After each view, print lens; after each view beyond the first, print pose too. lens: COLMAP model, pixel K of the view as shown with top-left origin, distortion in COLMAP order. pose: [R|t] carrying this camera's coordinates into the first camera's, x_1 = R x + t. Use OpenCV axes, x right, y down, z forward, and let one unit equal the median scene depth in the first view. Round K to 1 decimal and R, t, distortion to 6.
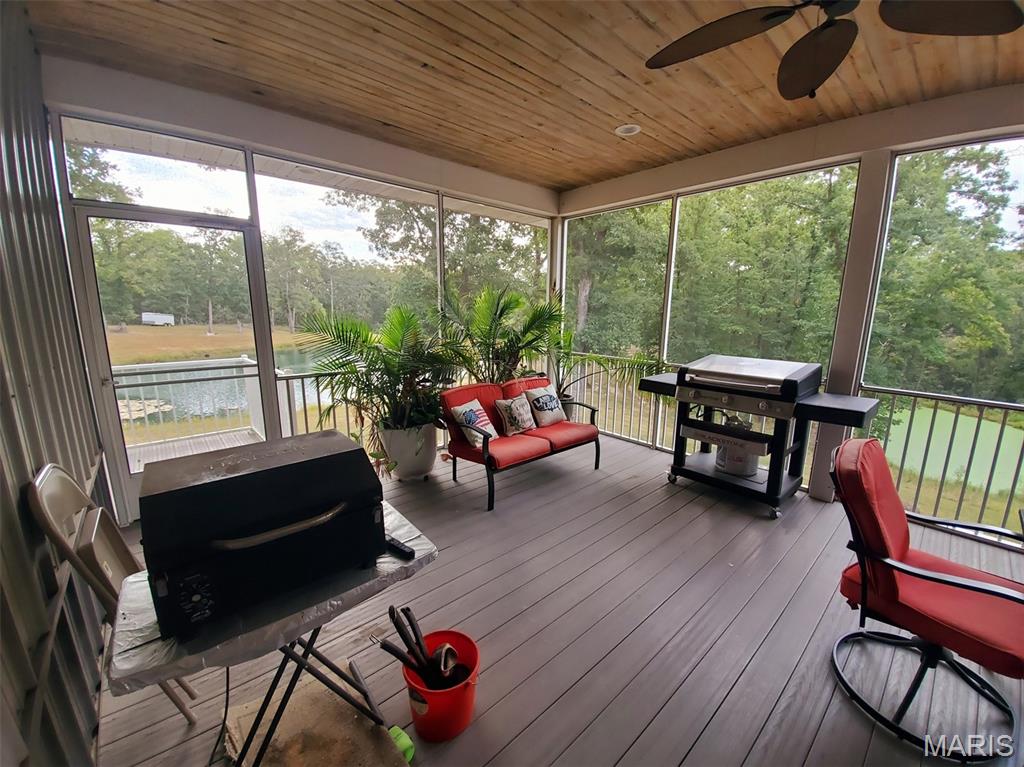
lens RADIAL K [[414.4, 0, 515.5], [0, 414.4, 387.3], [0, 0, 1]] dist [-0.003564, -0.005887]
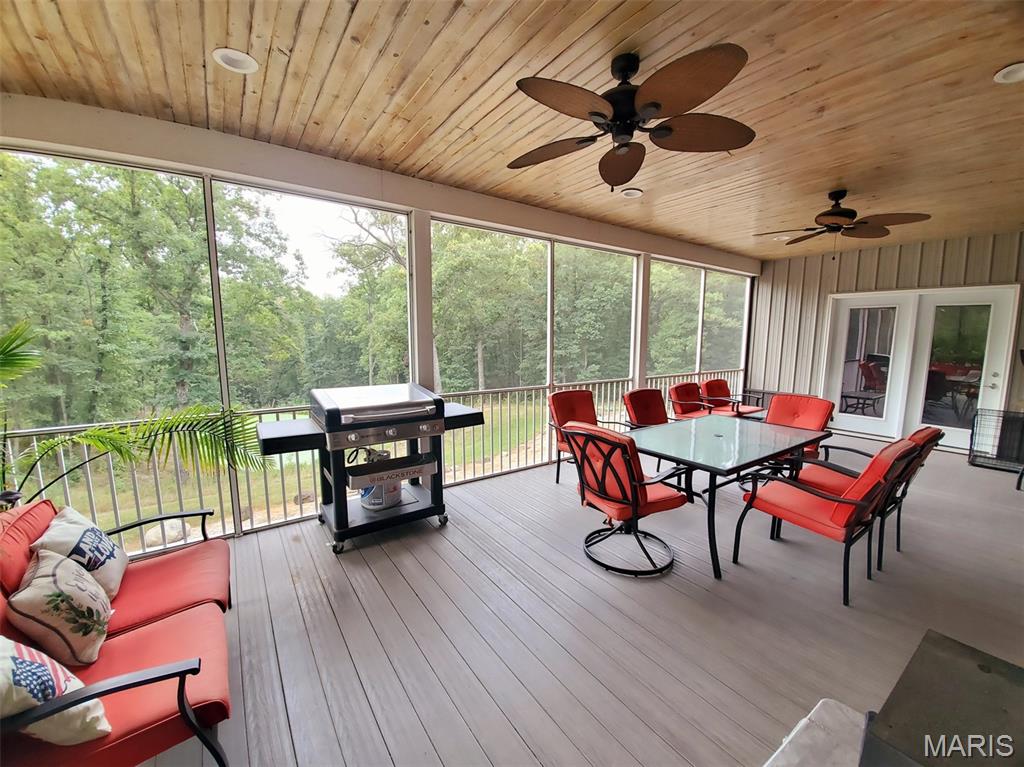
lens RADIAL K [[414.4, 0, 514.9], [0, 414.4, 388.4], [0, 0, 1]] dist [-0.003564, -0.005887]
pose [[0.115274, -0.141143, 0.983255, -0.315479], [0.186827, 0.975269, 0.118093, -0.108757], [-0.975606, 0.170086, 0.138793, 0.495339]]
